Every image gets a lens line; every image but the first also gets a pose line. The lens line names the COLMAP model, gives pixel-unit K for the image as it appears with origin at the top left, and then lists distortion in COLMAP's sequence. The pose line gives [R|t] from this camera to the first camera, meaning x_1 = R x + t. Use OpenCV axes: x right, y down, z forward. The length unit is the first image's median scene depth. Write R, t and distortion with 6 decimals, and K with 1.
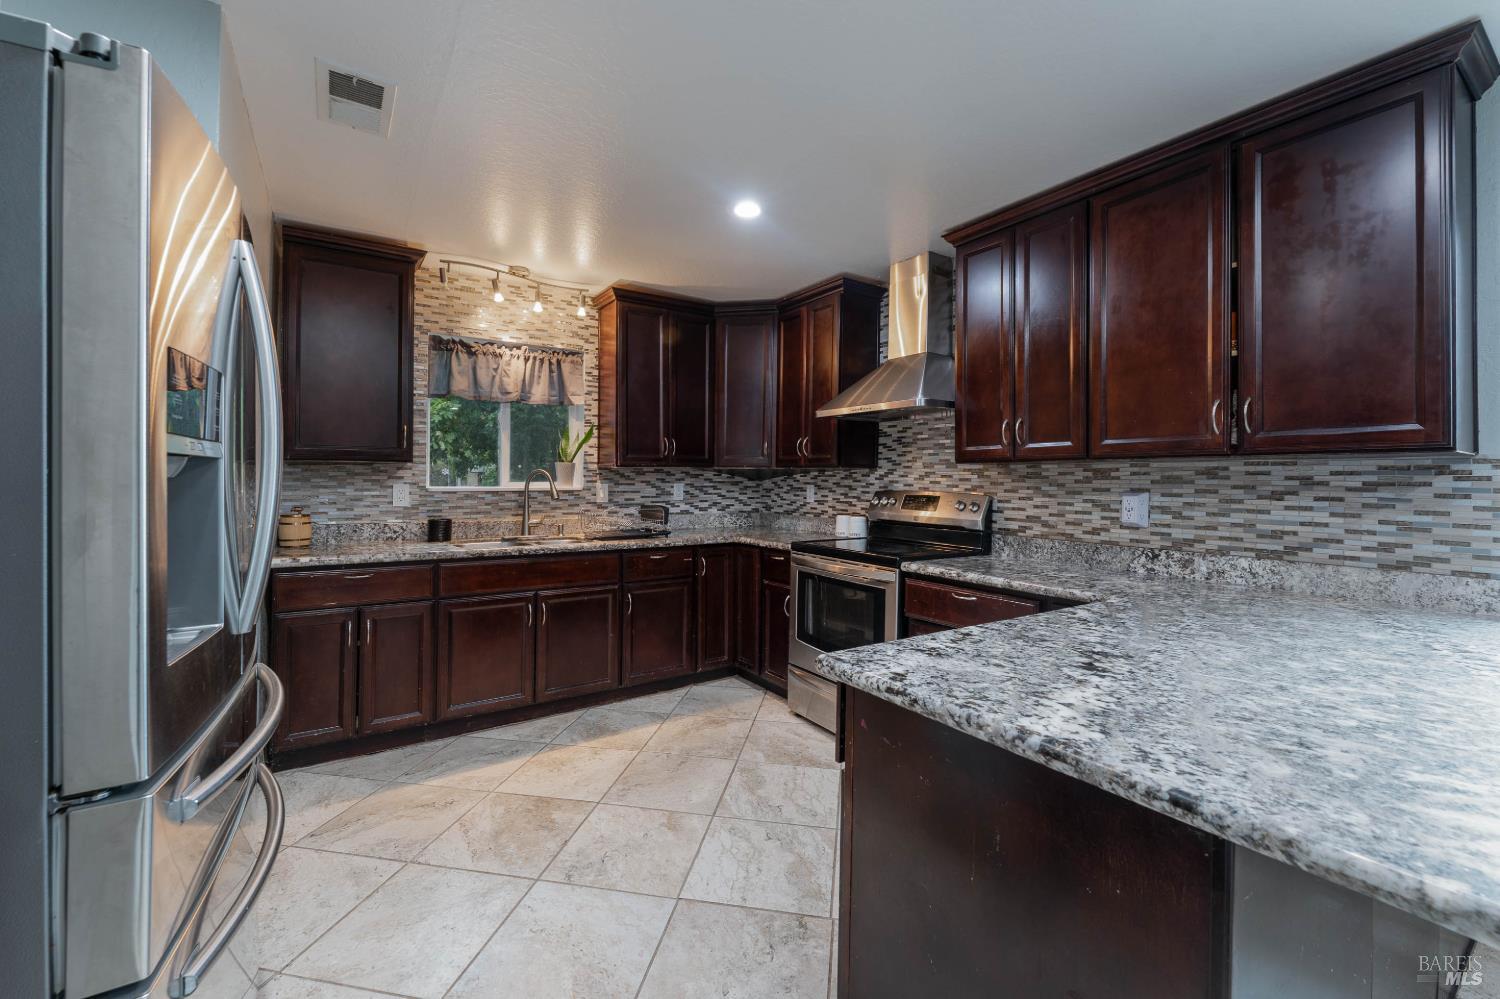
lens RADIAL K [[610.4, 0, 747.8], [0, 610.4, 471.5], [0, 0, 1]] dist [0.000337, -0.000123]
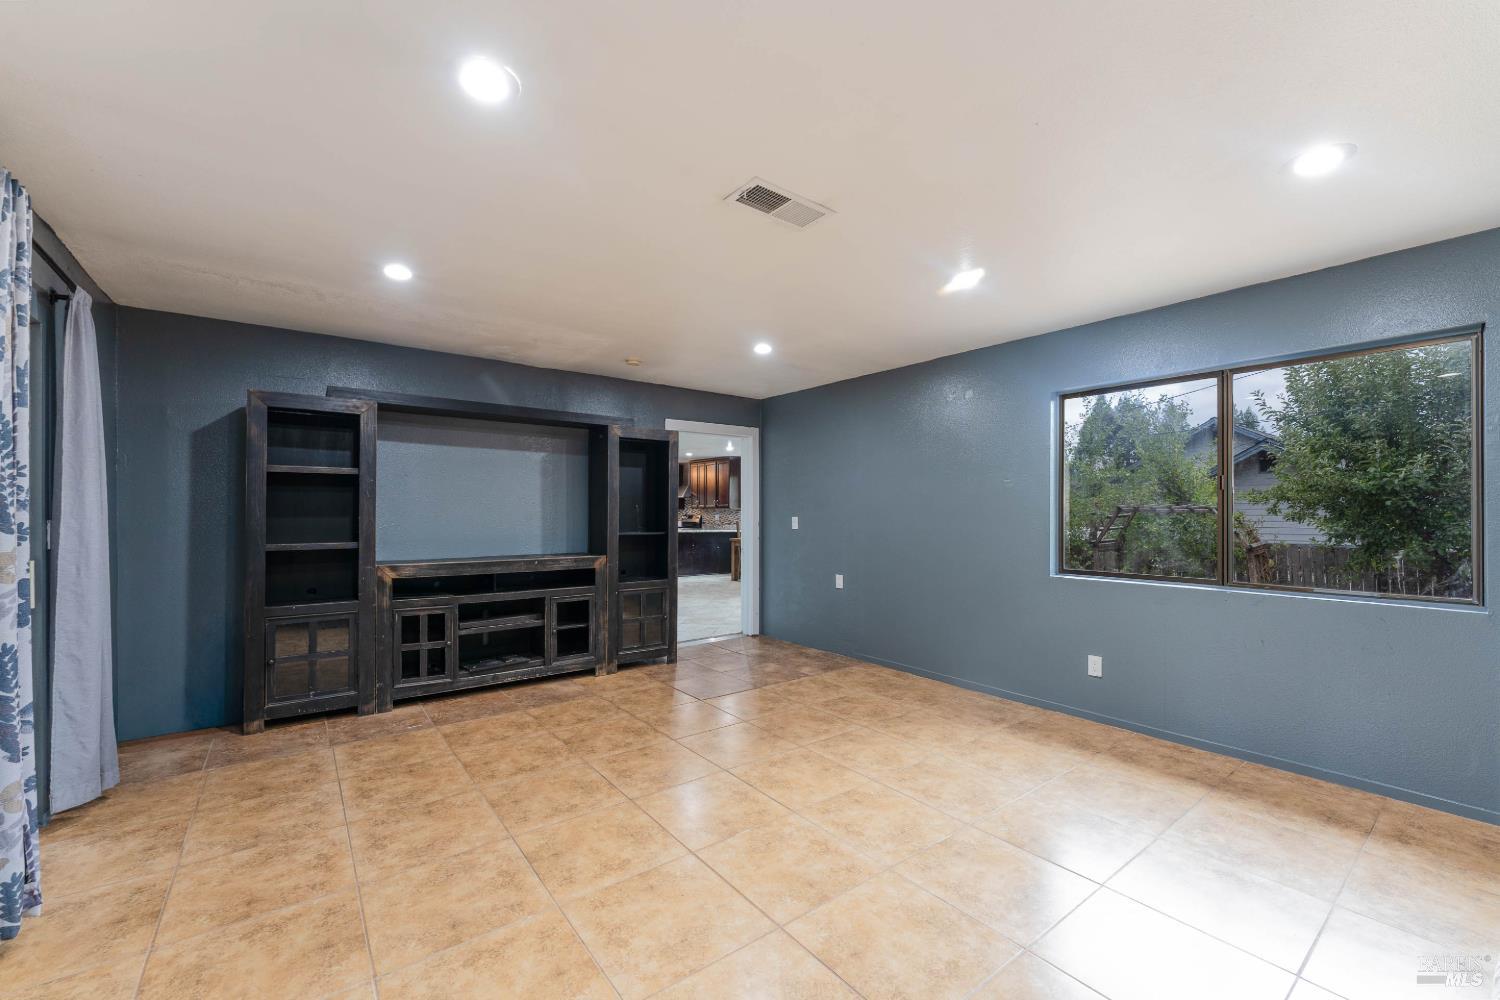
lens RADIAL K [[610.4, 0, 751.0], [0, 610.4, 510.7], [0, 0, 1]] dist [0.000337, -0.000123]
pose [[0.998037, -0.009656, 0.061885, 0.426478], [0.009072, 0.999912, 0.009713, -0.032982], [-0.061973, -0.009133, 0.998036, -3.236678]]
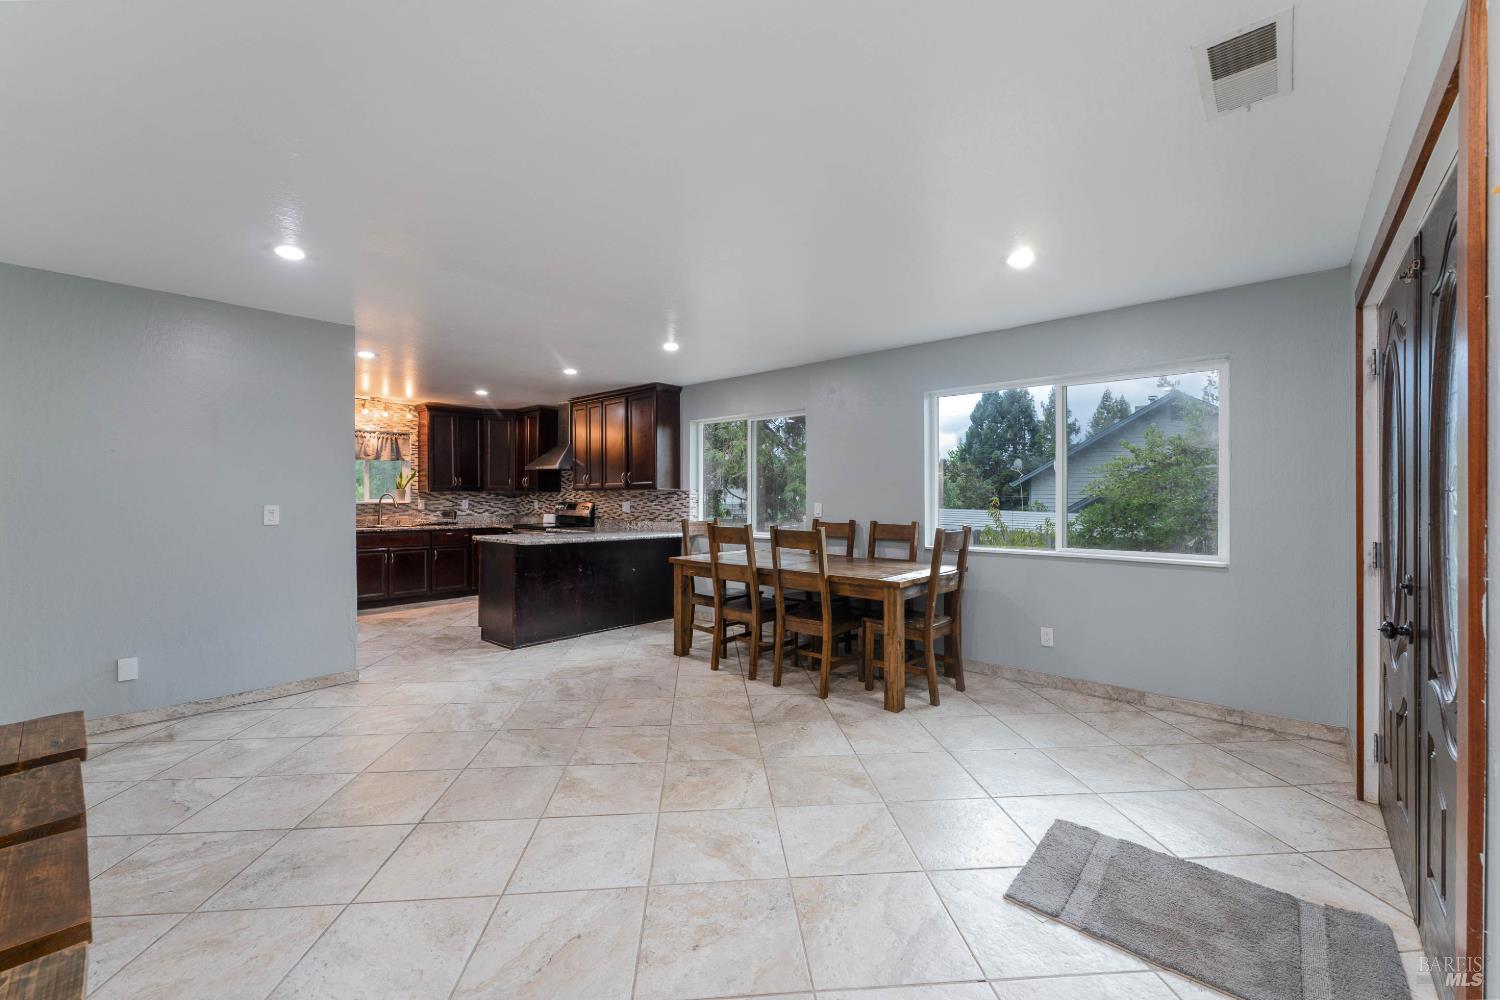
lens RADIAL K [[610.4, 0, 757.9], [0, 610.4, 498.0], [0, 0, 1]] dist [0.000337, -0.000123]
pose [[0.964345, -0.006620, 0.264565, 0.335650], [0.002963, 0.999895, 0.014218, -0.013197], [-0.264632, -0.012927, 0.964263, -1.381559]]
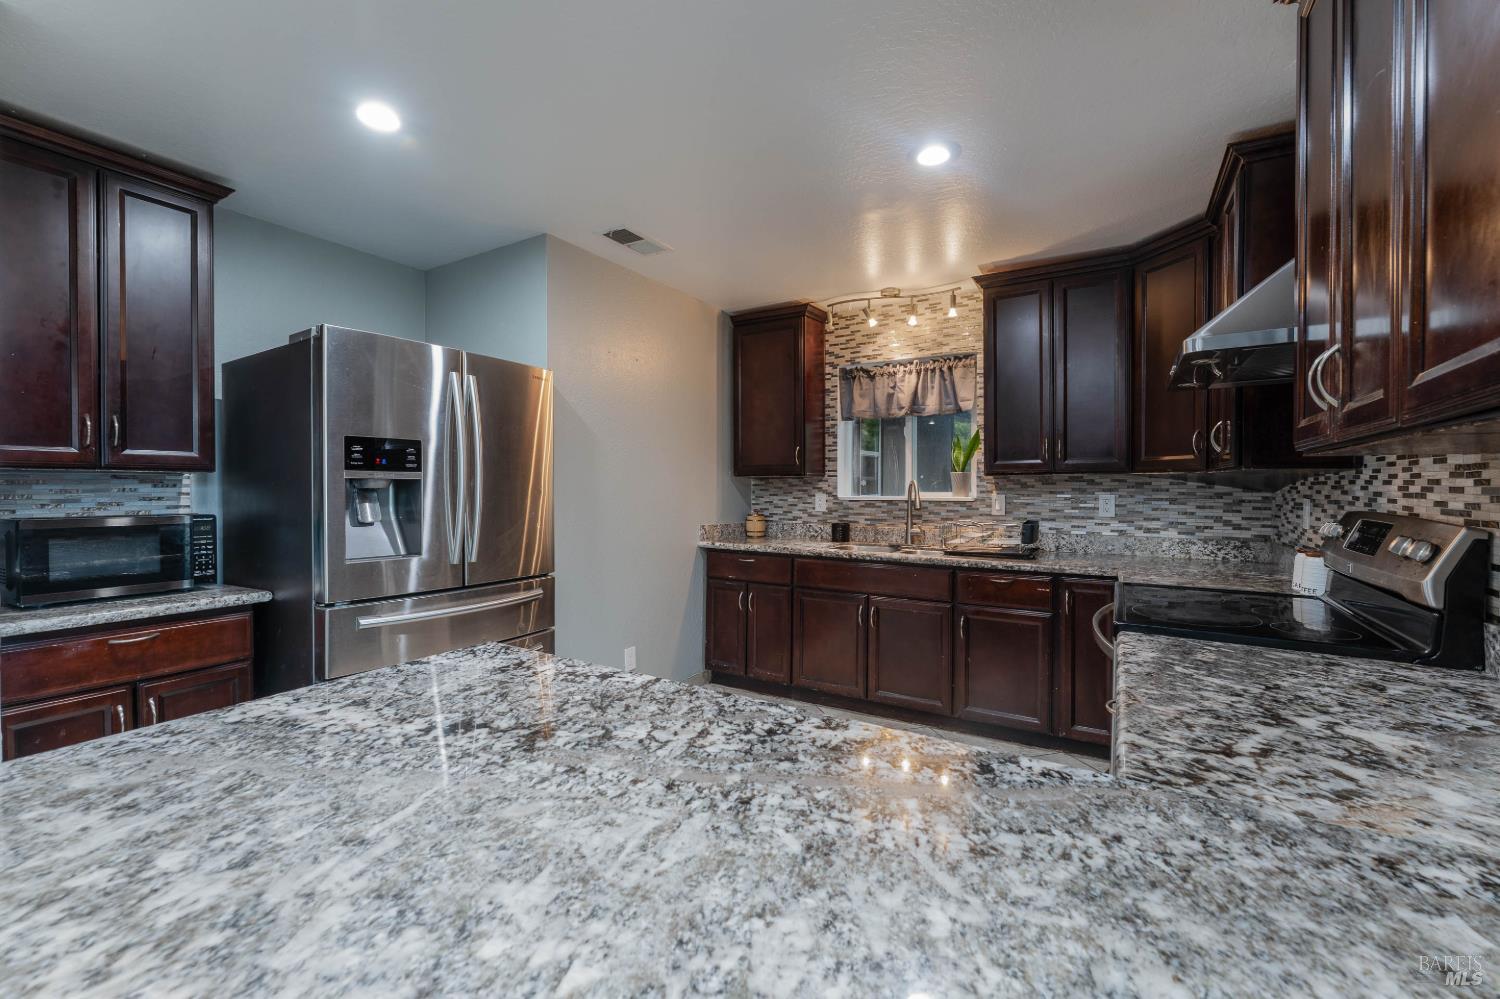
lens RADIAL K [[610.4, 0, 760.4], [0, 610.4, 492.7], [0, 0, 1]] dist [0.000337, -0.000123]
pose [[0.437206, 0.004319, -0.899351, 0.484135], [0.010912, 0.999889, 0.010107, 0.005126], [0.899295, -0.014232, 0.437111, 0.338007]]
